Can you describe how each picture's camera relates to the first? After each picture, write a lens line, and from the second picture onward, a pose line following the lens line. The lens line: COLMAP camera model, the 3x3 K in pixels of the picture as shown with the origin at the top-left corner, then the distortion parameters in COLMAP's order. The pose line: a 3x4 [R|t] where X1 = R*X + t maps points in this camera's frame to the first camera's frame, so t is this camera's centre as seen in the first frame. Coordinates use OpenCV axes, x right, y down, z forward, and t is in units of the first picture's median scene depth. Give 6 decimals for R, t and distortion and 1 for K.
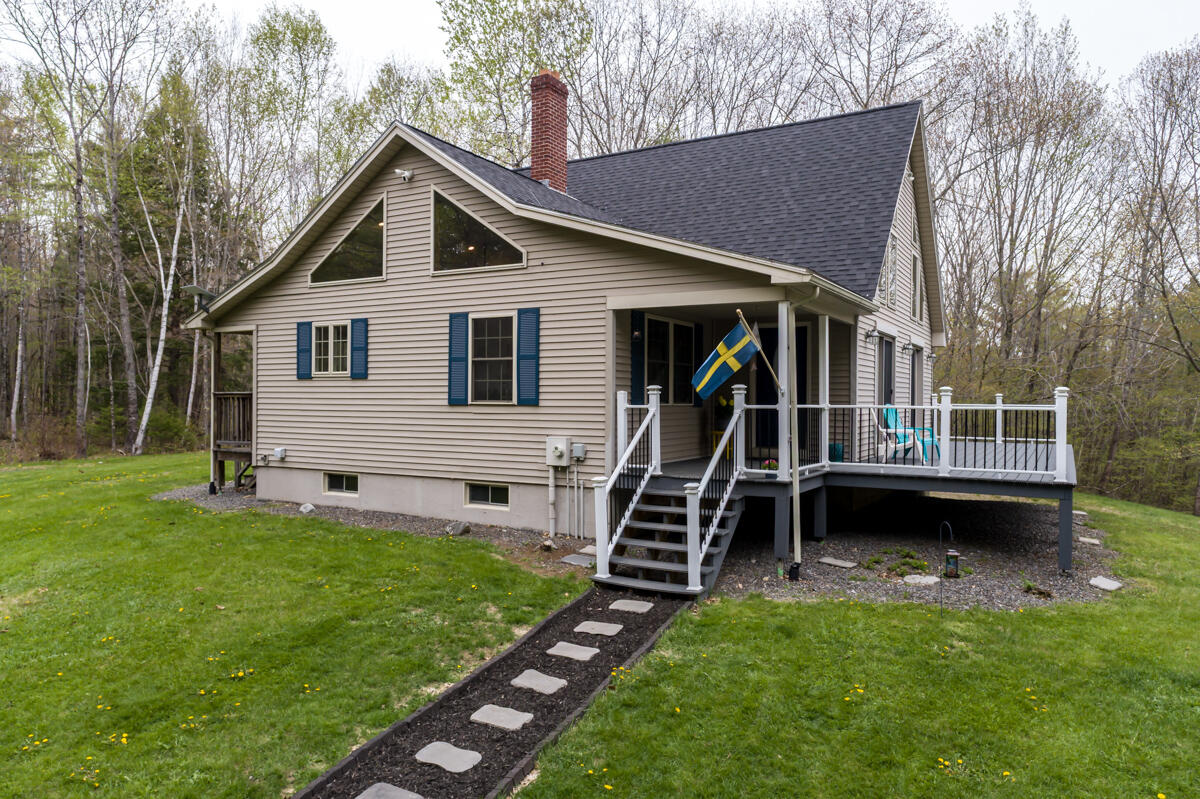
lens RADIAL K [[821.2, 0, 596.6], [0, 821.2, 395.9], [0, 0, 1]] dist [0.001427, 0.009220]
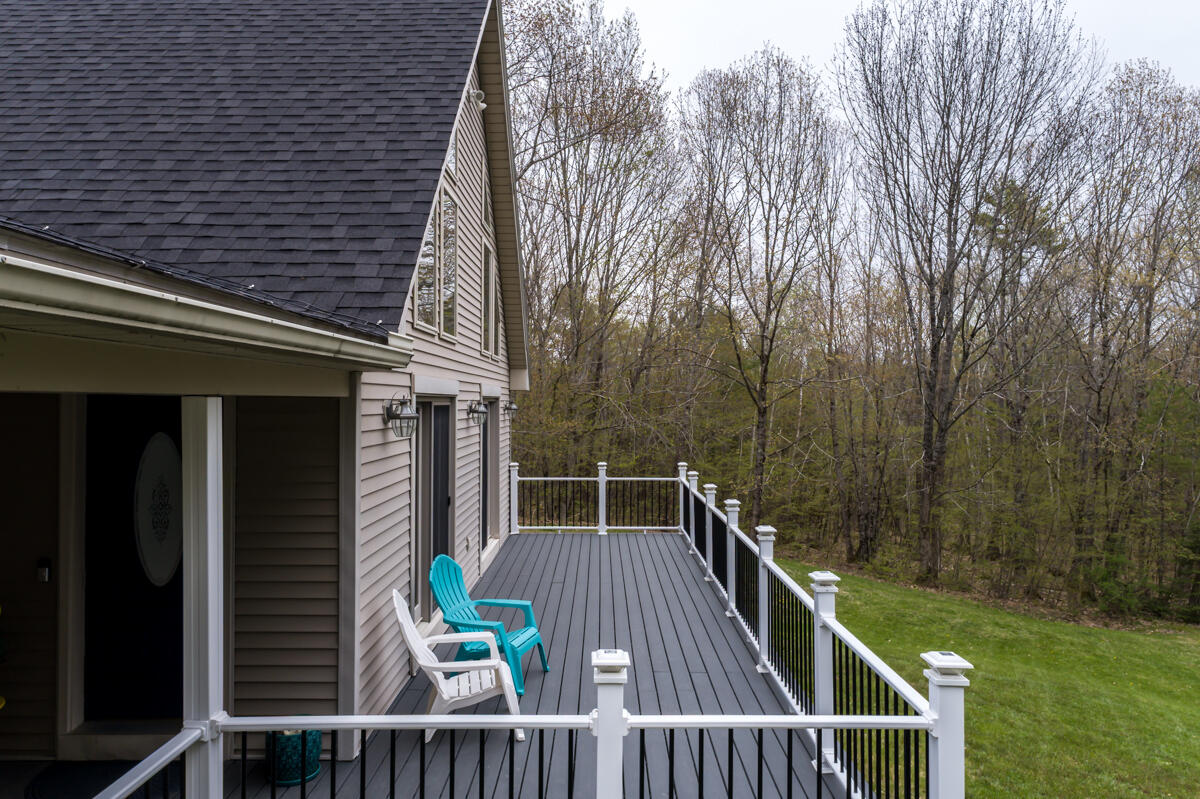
lens RADIAL K [[821.2, 0, 596.6], [0, 821.2, 395.9], [0, 0, 1]] dist [0.001427, 0.009220]
pose [[0.870840, -0.003966, 0.491551, 0.199172], [0.004088, 0.999991, 0.000827, -0.076068], [-0.491550, 0.001290, 0.870848, 0.538663]]
